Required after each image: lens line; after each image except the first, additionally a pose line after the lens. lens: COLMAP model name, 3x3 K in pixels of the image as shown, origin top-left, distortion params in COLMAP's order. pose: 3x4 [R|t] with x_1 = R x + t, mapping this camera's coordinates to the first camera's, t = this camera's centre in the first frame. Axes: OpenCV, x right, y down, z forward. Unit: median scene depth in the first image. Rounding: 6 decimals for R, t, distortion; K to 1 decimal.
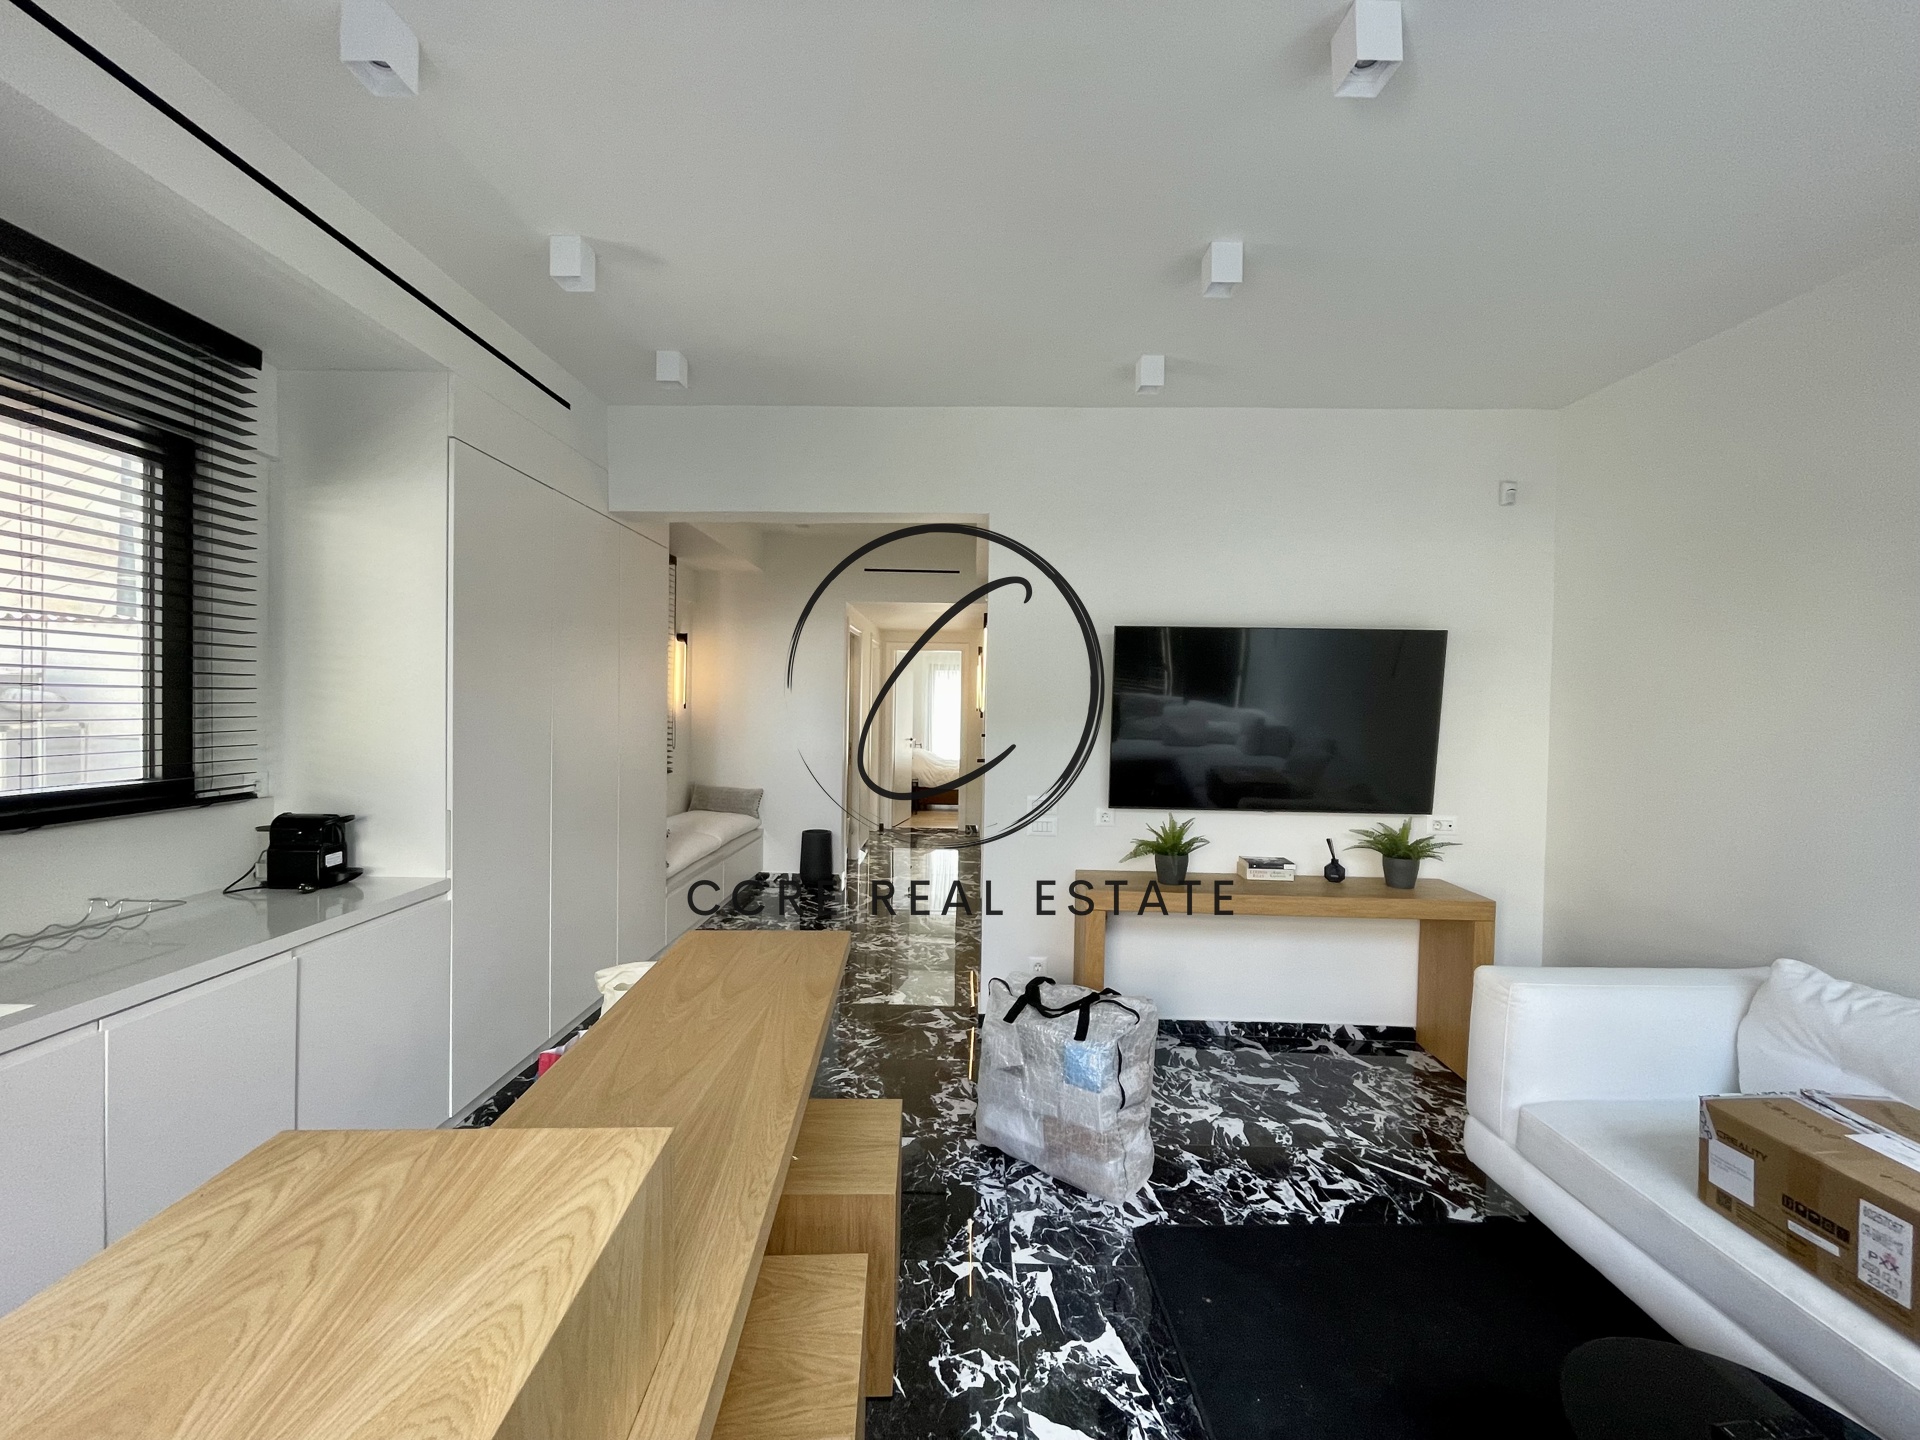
lens RADIAL K [[779.0, 0, 965.8], [0, 779.0, 718.7], [0, 0, 1]] dist [-0.001955, -0.001321]
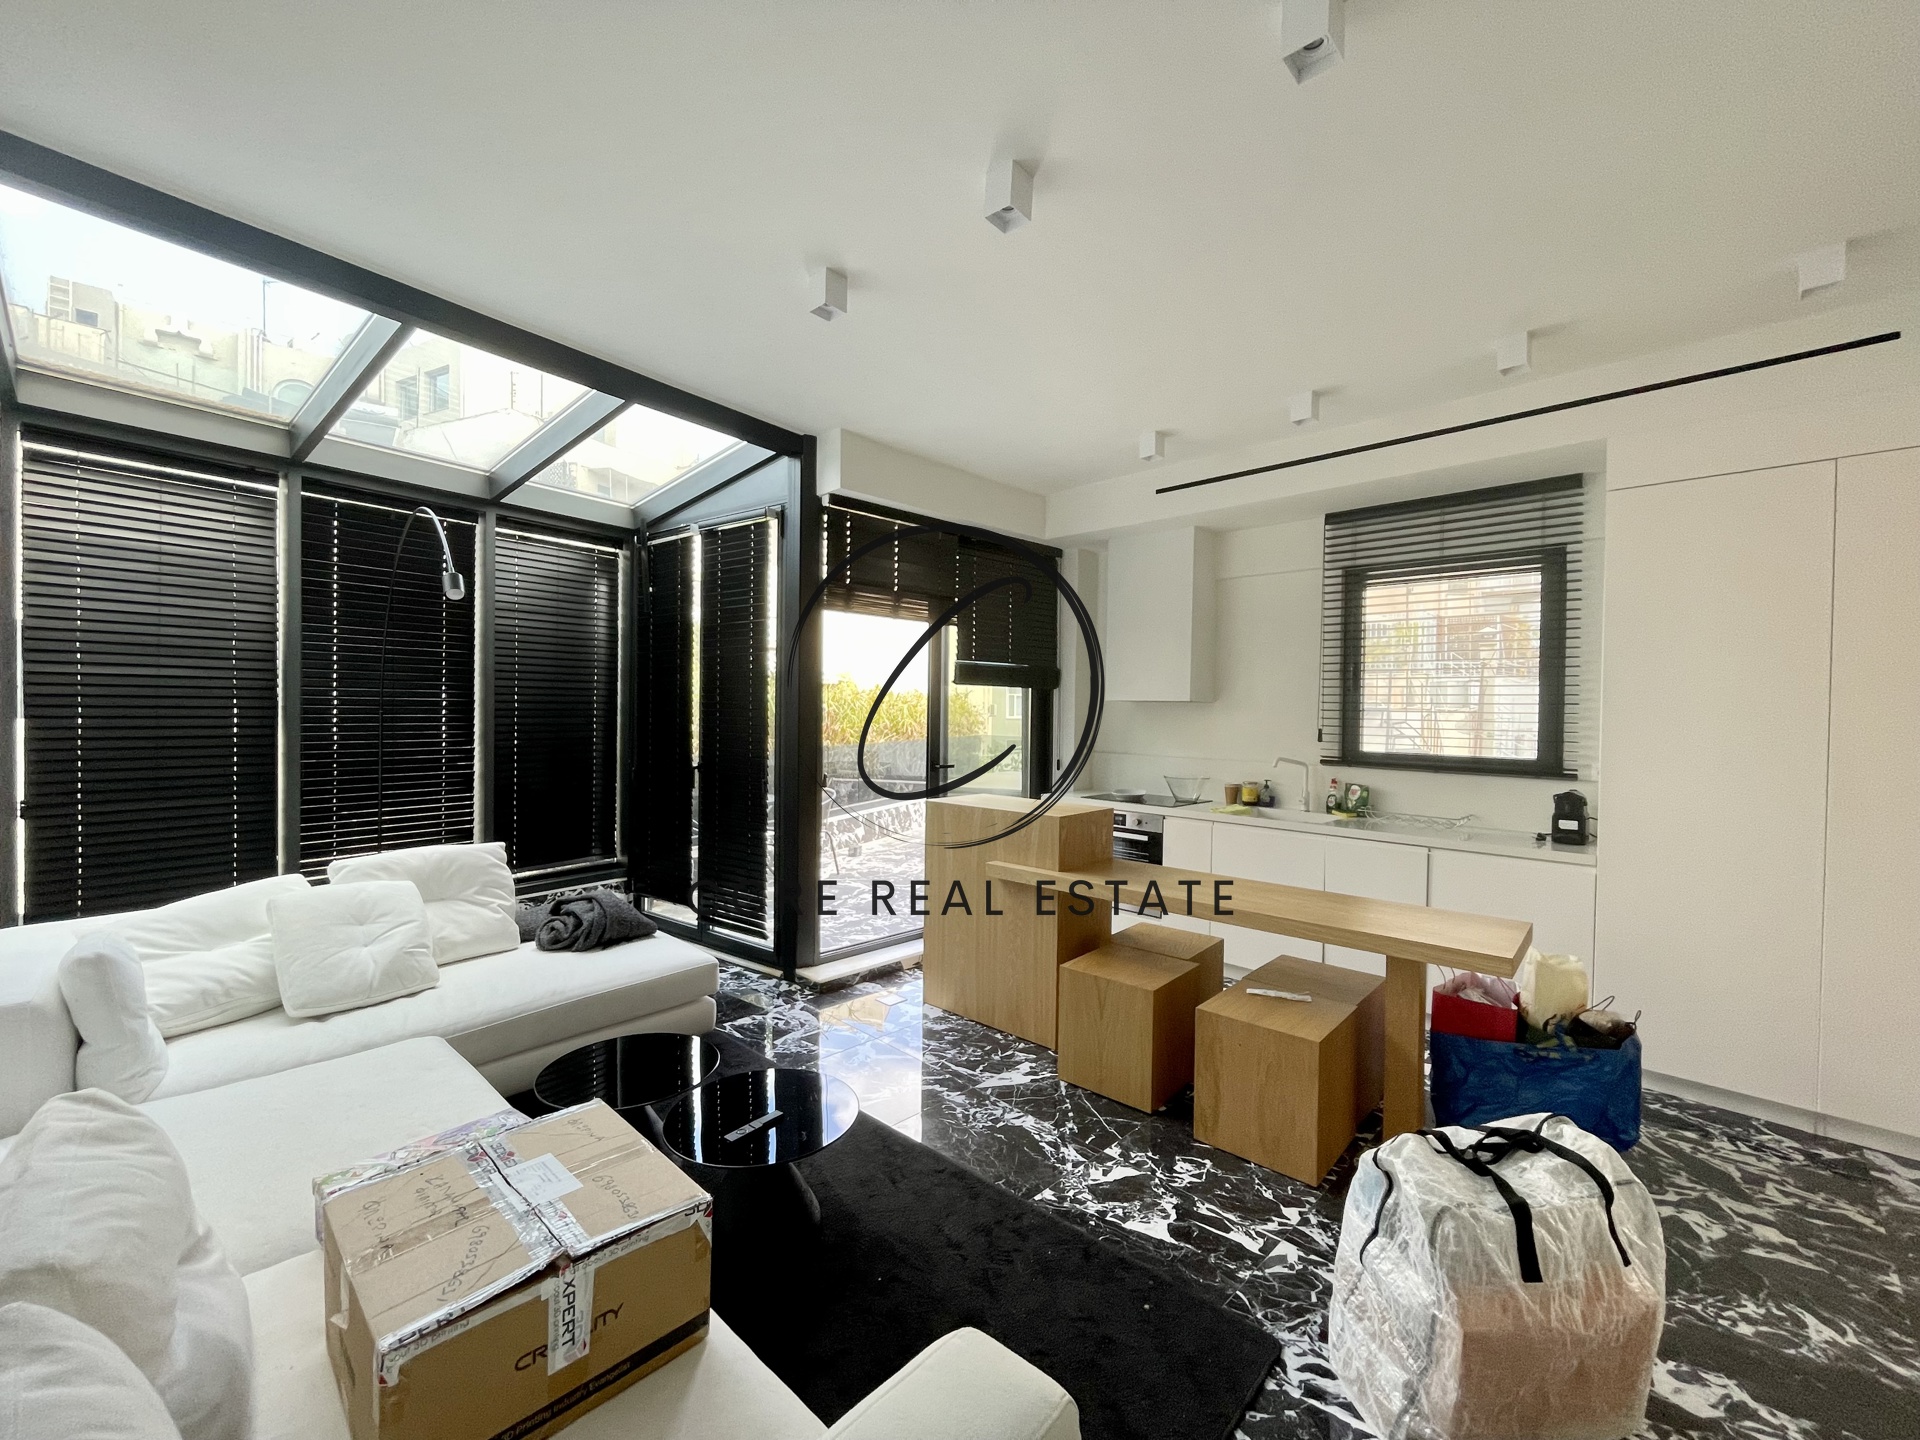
lens RADIAL K [[779.0, 0, 962.0], [0, 779.0, 719.8], [0, 0, 1]] dist [-0.001955, -0.001321]
pose [[-0.700385, -0.010464, -0.713688, 0.729650], [-0.036469, 0.999111, 0.021141, 0.004594], [0.712833, 0.040834, -0.700145, 0.924814]]
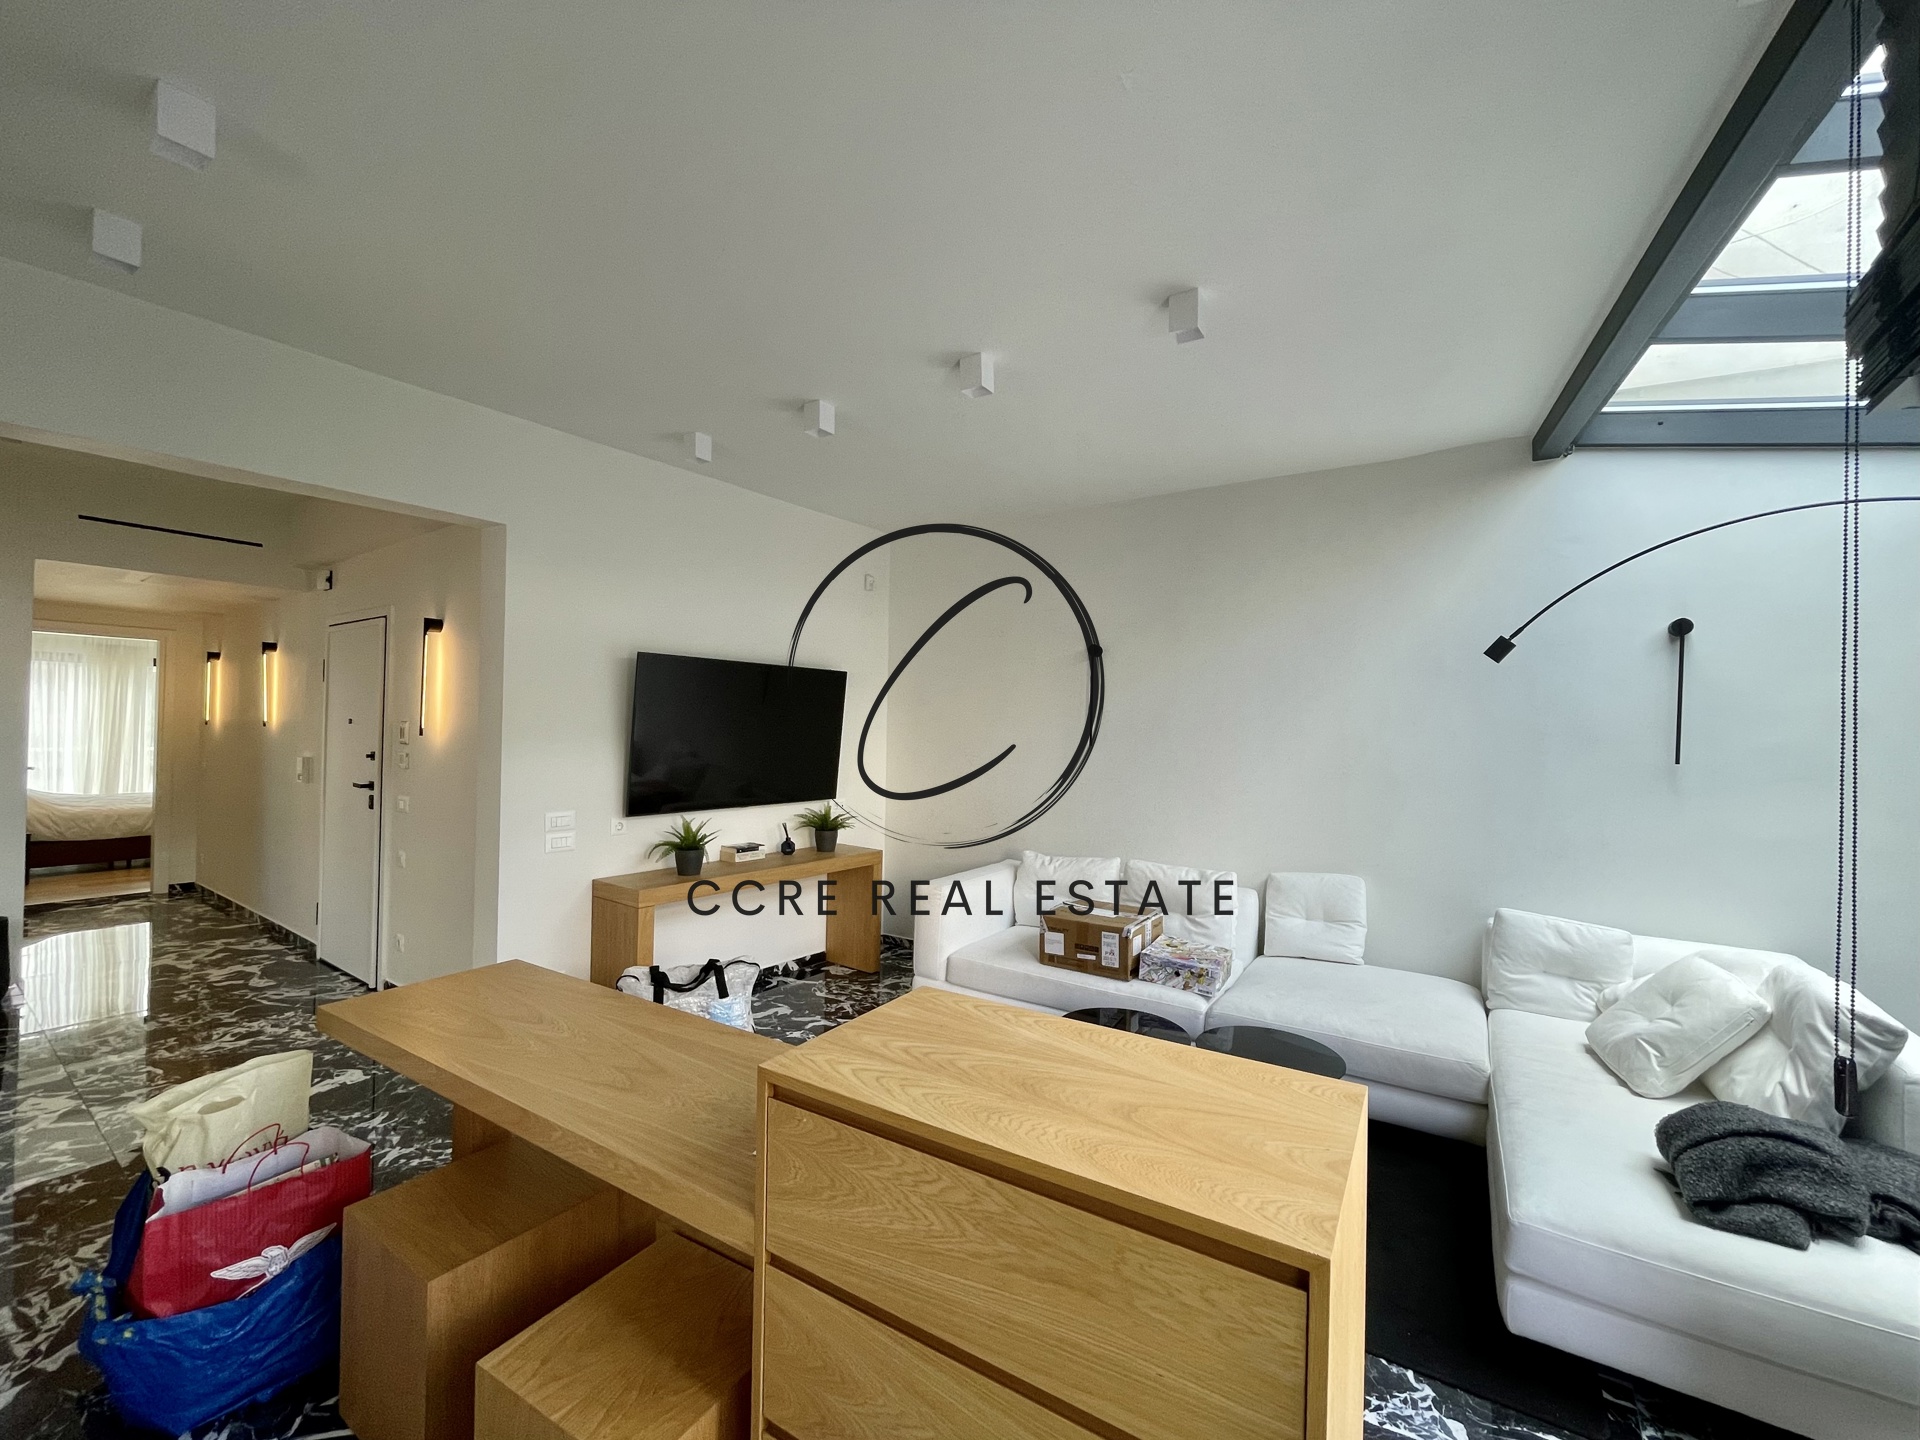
lens RADIAL K [[779.0, 0, 968.4], [0, 779.0, 720.3], [0, 0, 1]] dist [-0.001955, -0.001321]
pose [[0.561108, 0.001958, 0.827740, -0.510356], [0.005827, 0.999963, -0.006316, -0.012656], [-0.827722, 0.008367, 0.561076, -0.012147]]
